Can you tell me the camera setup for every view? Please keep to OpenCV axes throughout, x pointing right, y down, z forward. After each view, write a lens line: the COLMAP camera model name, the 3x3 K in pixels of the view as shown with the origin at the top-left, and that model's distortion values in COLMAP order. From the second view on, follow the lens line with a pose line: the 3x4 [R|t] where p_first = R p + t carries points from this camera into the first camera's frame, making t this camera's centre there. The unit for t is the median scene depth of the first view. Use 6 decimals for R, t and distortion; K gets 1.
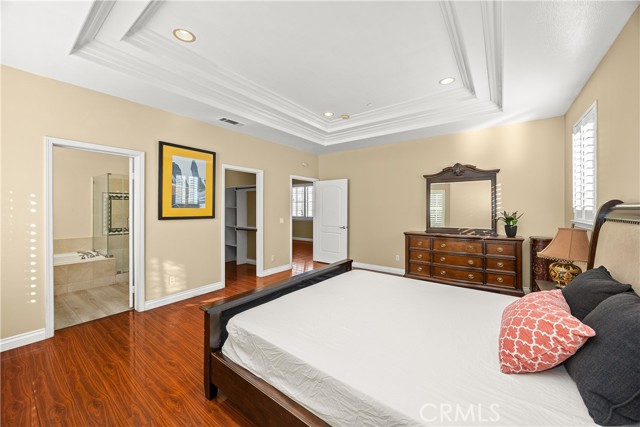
lens RADIAL K [[250.1, 0, 320.0], [0, 250.1, 213.5], [0, 0, 1]] dist [0.001510, 0.000219]
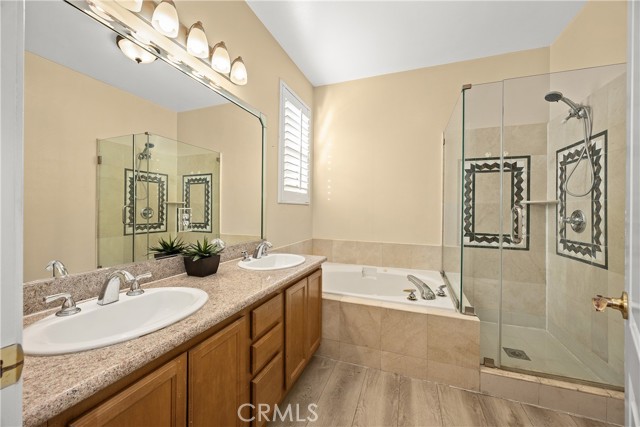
lens RADIAL K [[250.1, 0, 320.0], [0, 250.1, 213.5], [0, 0, 1]] dist [0.001510, 0.000219]
pose [[0.294305, 0.002552, -0.955708, -0.497495], [-0.008511, 0.999964, 0.000049, 0.027008], [0.955674, 0.008120, 0.294316, 0.619453]]
